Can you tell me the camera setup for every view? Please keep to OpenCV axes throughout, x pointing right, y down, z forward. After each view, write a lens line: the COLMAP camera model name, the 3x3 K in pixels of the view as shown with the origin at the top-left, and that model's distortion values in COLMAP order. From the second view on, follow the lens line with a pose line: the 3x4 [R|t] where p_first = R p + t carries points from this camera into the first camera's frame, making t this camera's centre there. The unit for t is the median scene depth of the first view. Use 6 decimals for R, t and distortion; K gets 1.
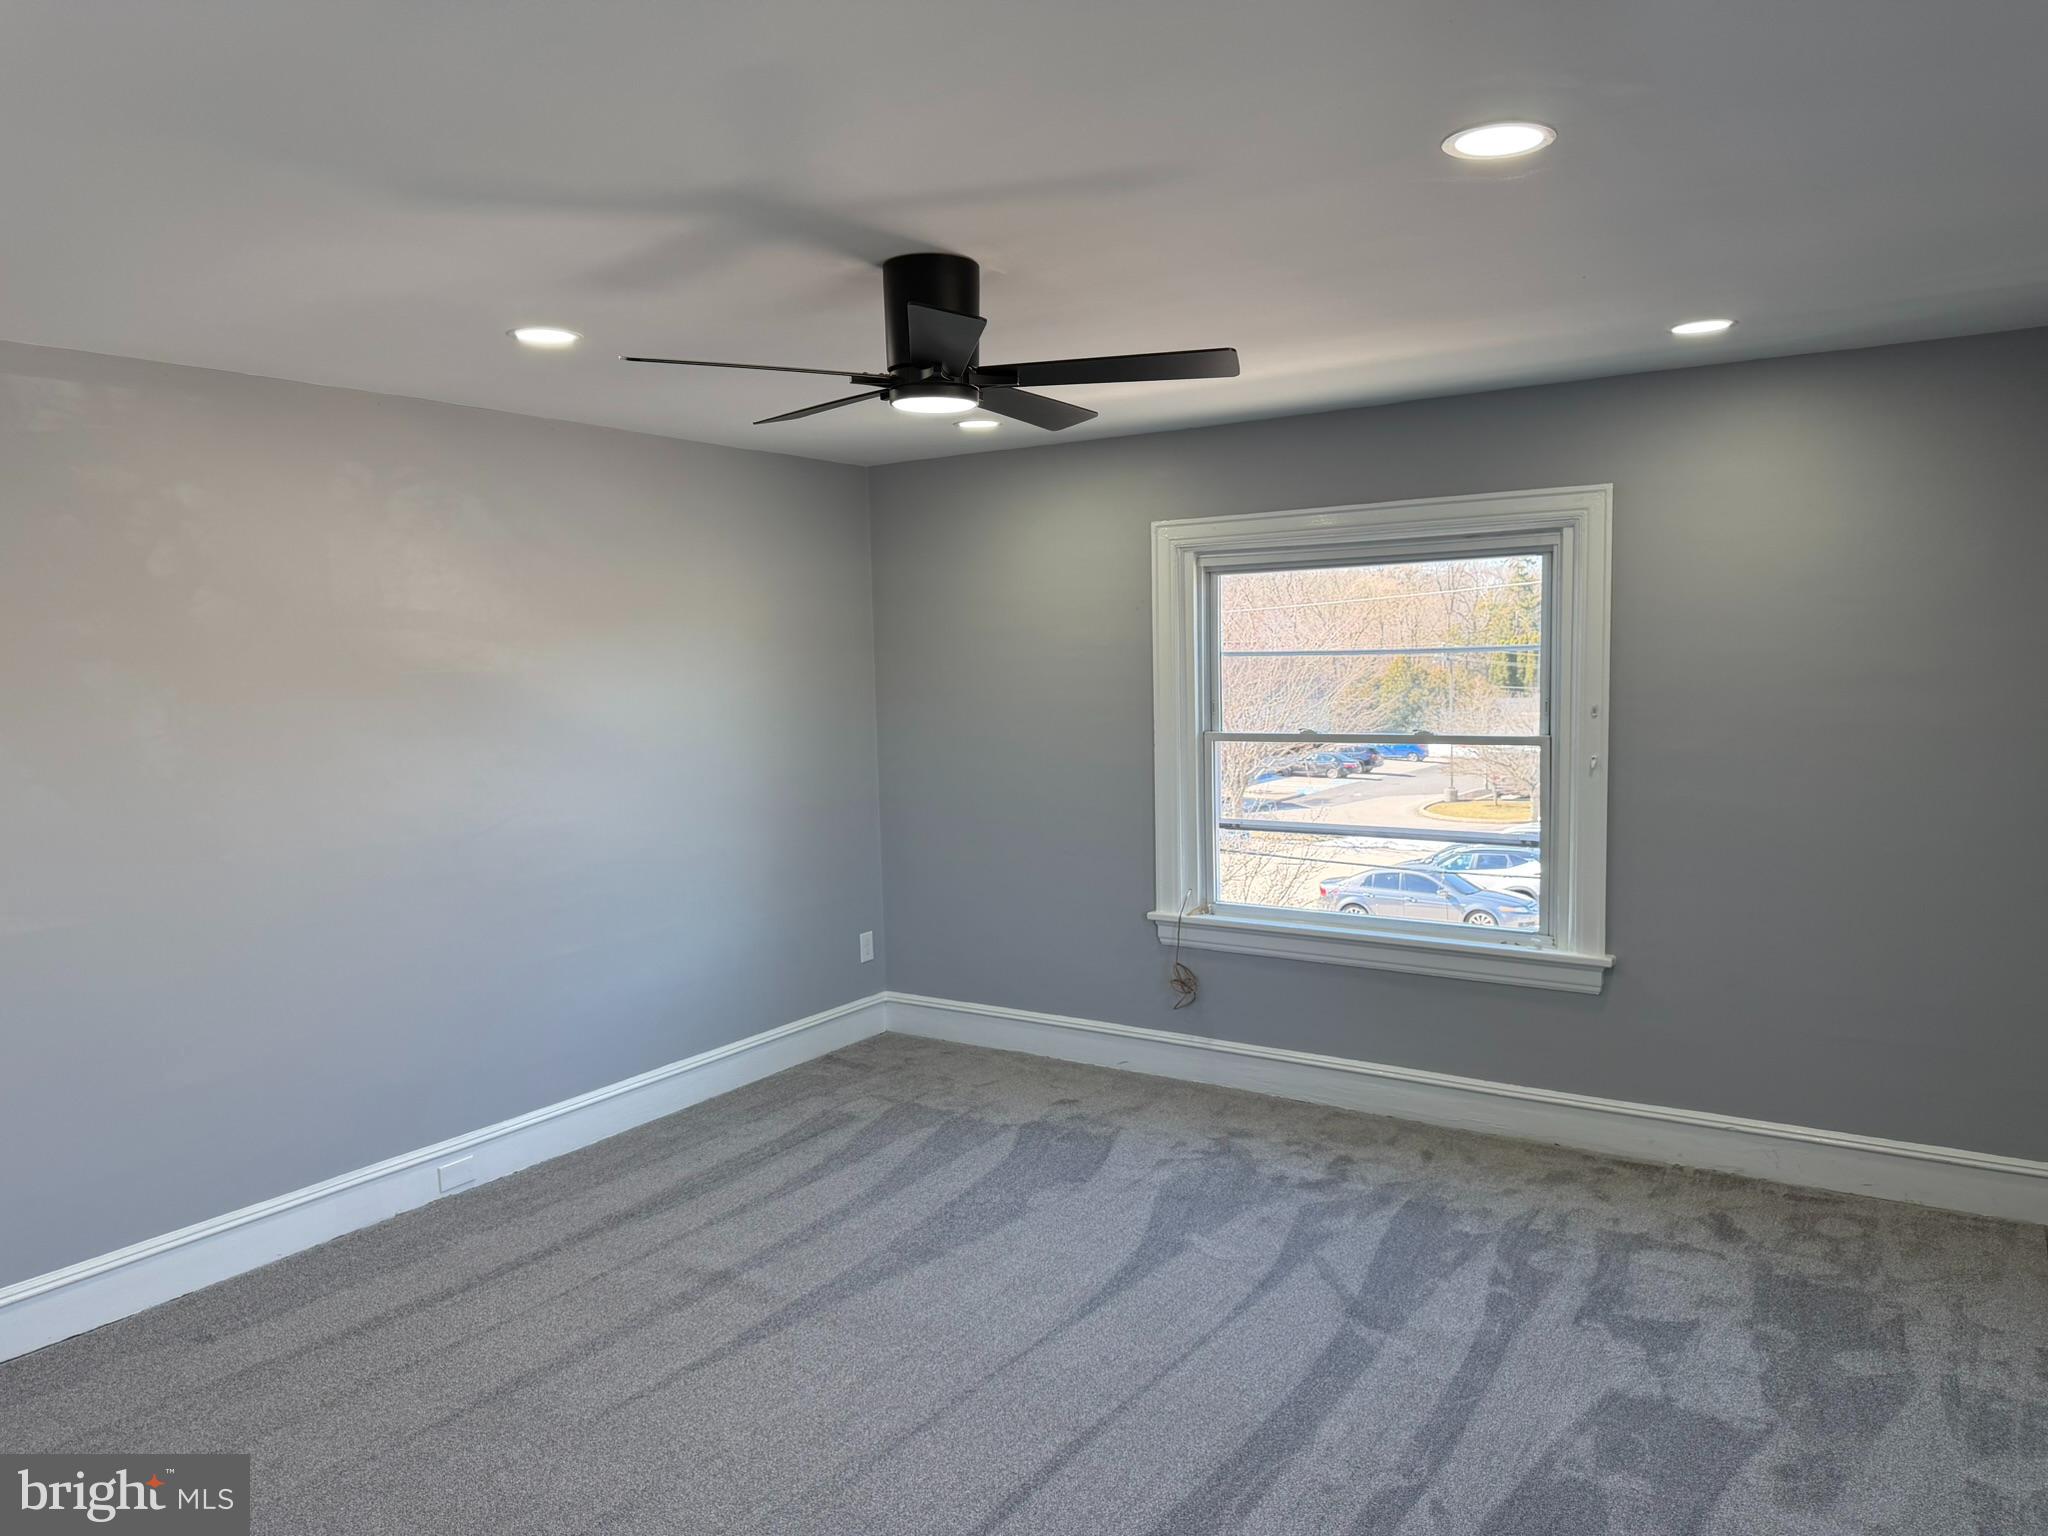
lens RADIAL K [[1428.2, 0, 1017.9], [0, 1428.2, 762.1], [0, 0, 1]] dist [0.042388, -0.055934]
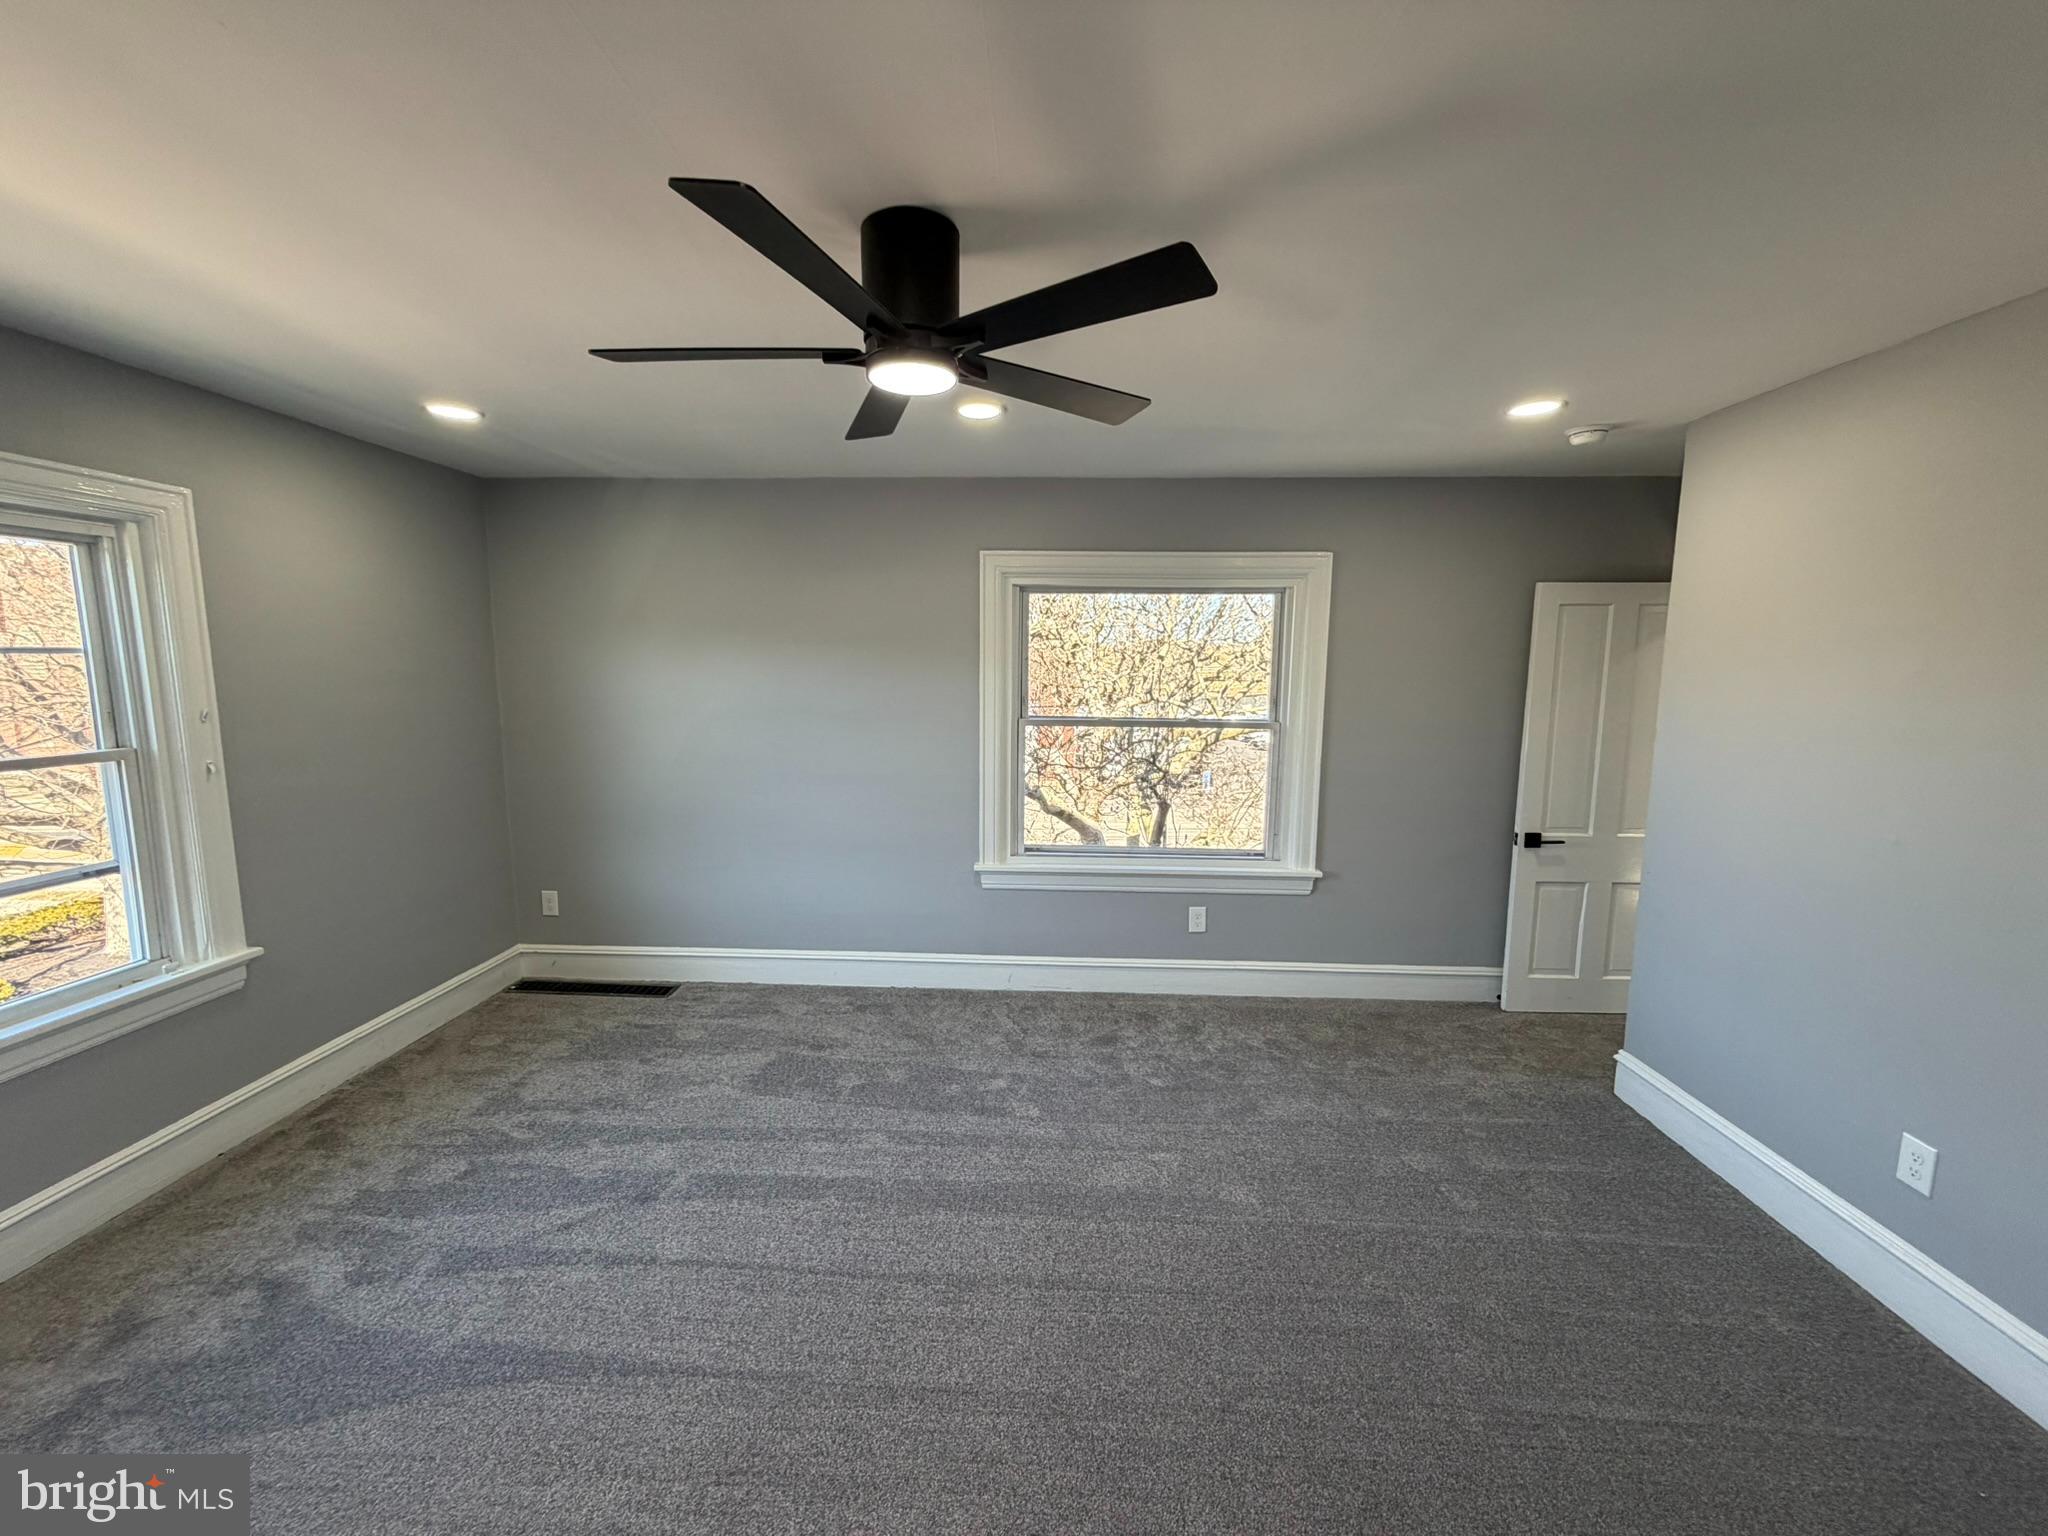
lens RADIAL K [[811.2, 0, 1011.0], [0, 811.2, 777.2], [0, 0, 1]] dist [-0.008476, 0.000633]
pose [[-0.487517, -0.103601, 0.866945, -0.425127], [0.084431, 0.982688, 0.164911, -0.045648], [-0.869022, 0.153594, -0.470330, 0.906774]]
